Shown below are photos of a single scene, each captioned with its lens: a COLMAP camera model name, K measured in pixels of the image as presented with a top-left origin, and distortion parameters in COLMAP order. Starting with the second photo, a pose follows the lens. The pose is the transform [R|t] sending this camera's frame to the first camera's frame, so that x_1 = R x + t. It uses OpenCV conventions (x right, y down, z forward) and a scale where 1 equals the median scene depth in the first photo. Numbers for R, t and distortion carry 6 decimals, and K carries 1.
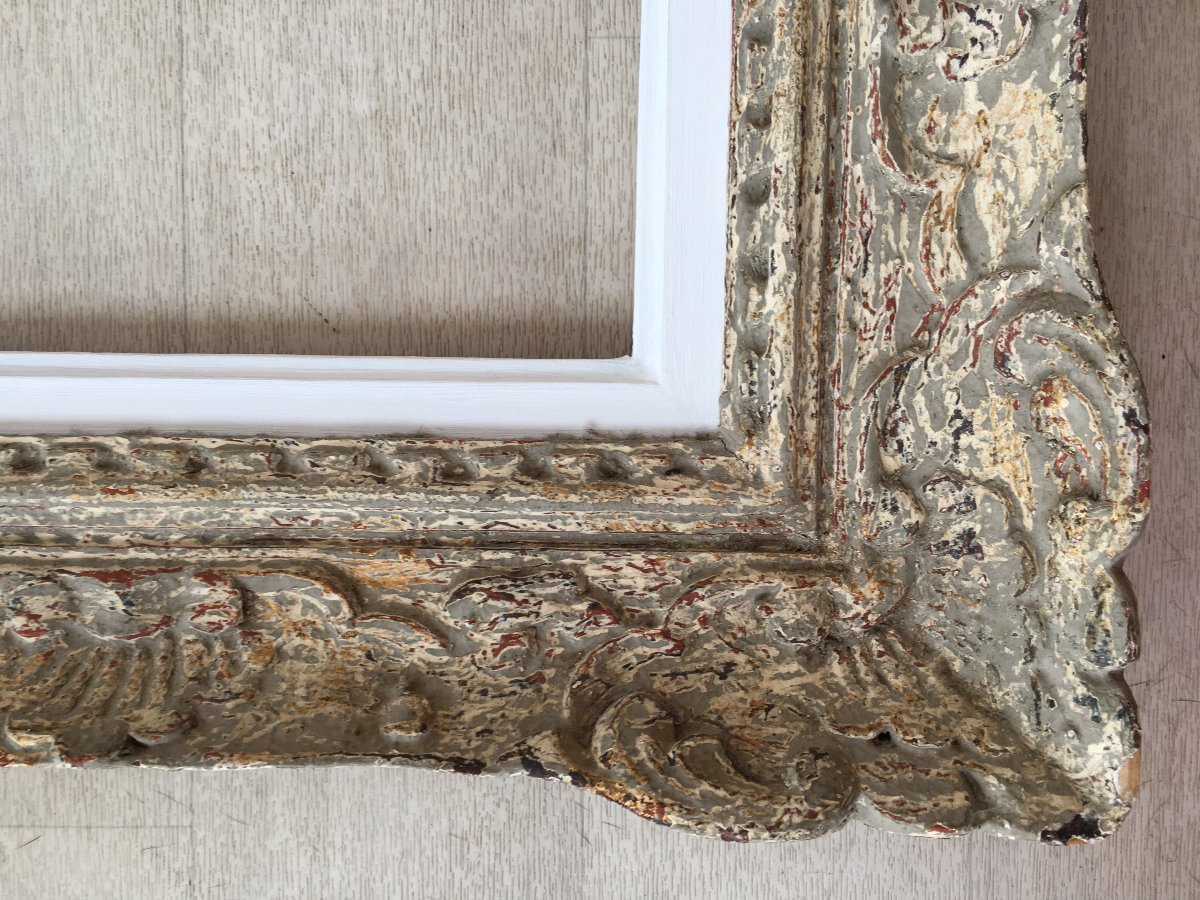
lens RADIAL K [[1018.2, 0, 600.0], [0, 1018.2, 450.0], [0, 0, 1]] dist [0.072880, -0.130736]
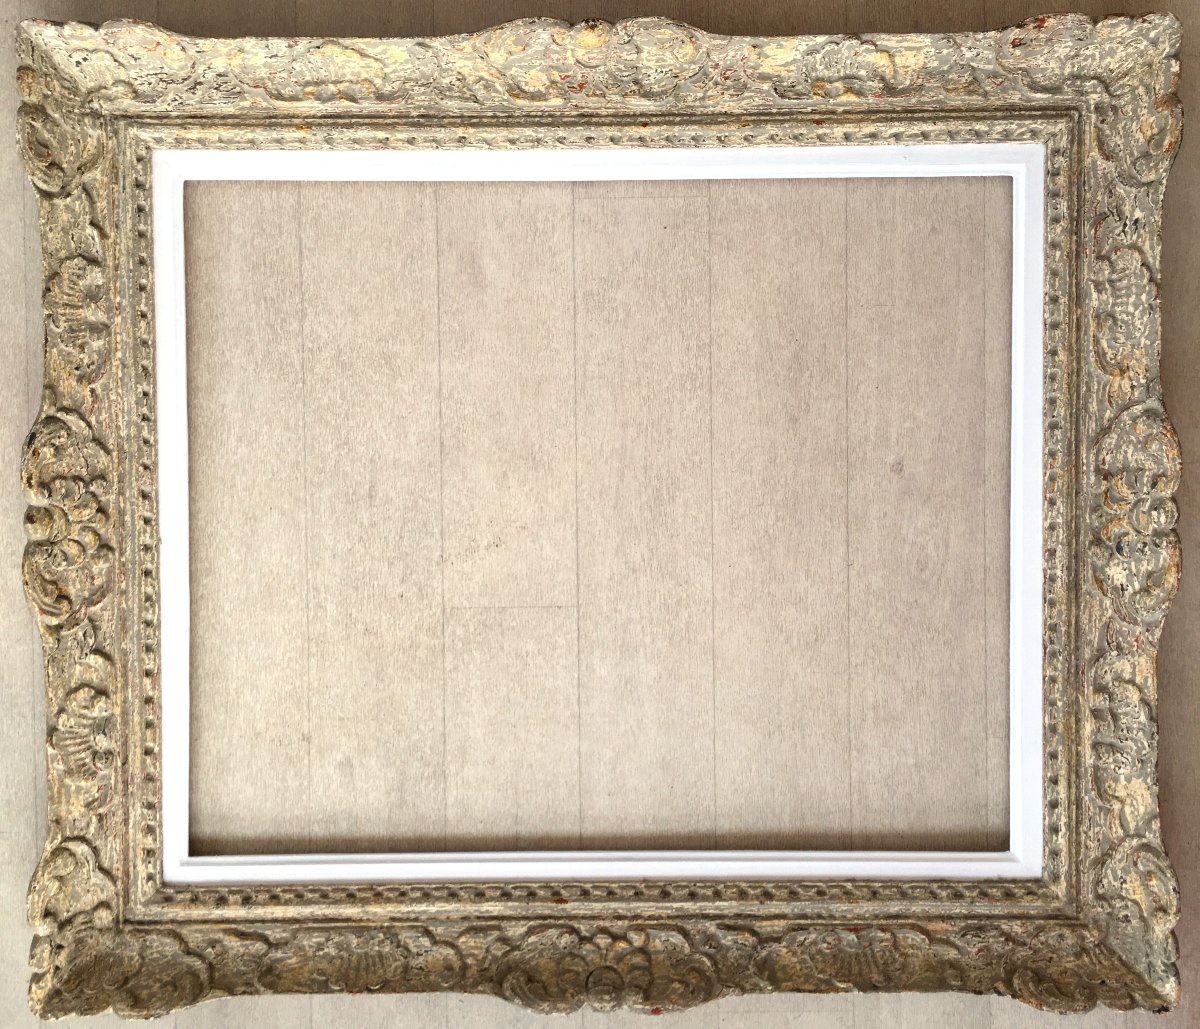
lens RADIAL K [[1128.3, 0, 600.0], [0, 1128.3, 514.5], [0, 0, 1]] dist [0.043021, -0.080448]
pose [[0.999640, -0.015310, -0.022055, -1.155894], [0.014199, 0.998666, -0.049653, -0.992234], [0.022786, 0.049322, 0.998523, -2.566206]]
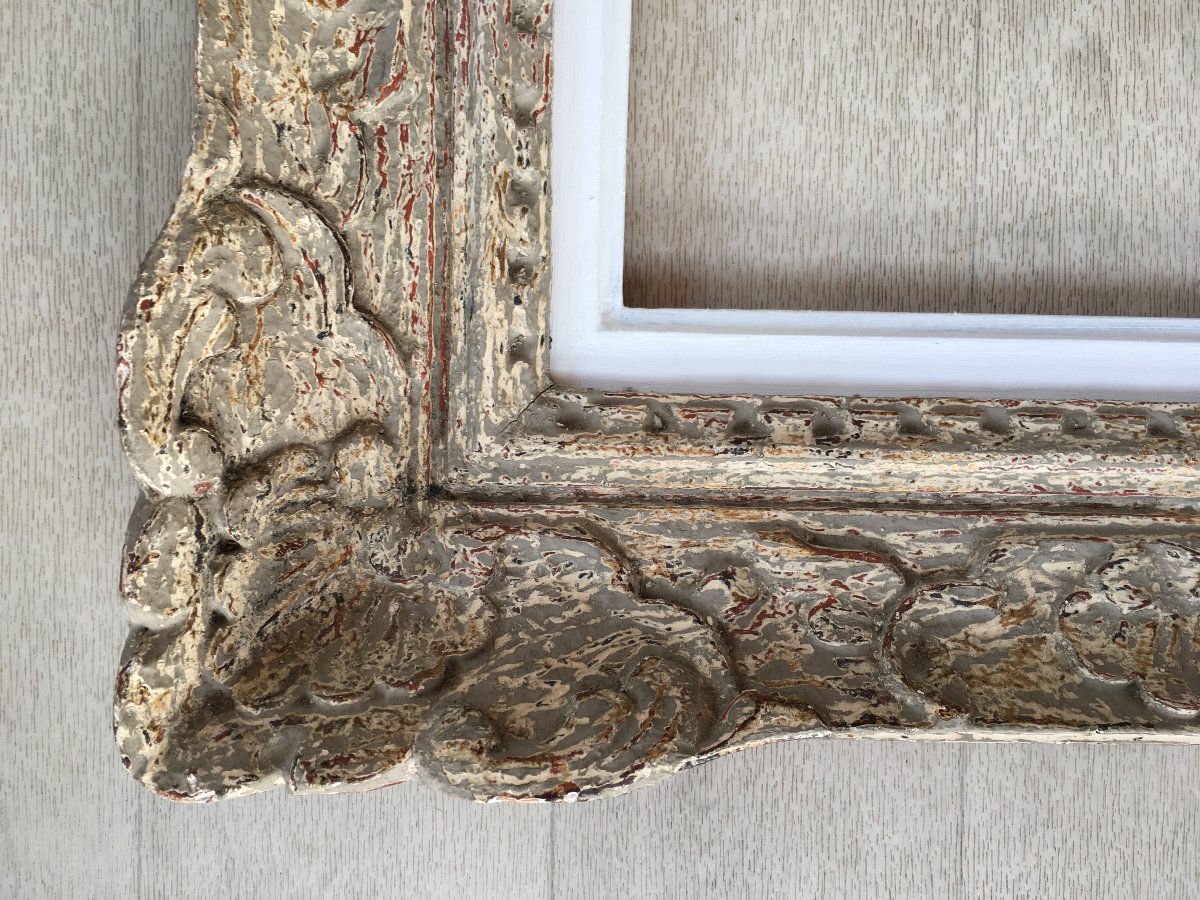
lens RADIAL K [[1018.2, 0, 600.0], [0, 1018.2, 450.0], [0, 0, 1]] dist [0.072880, -0.130736]
pose [[0.999812, 0.011992, -0.015208, -2.596507], [-0.012340, 0.999660, -0.022976, 0.087281], [0.014928, 0.023160, 0.999620, 0.085440]]
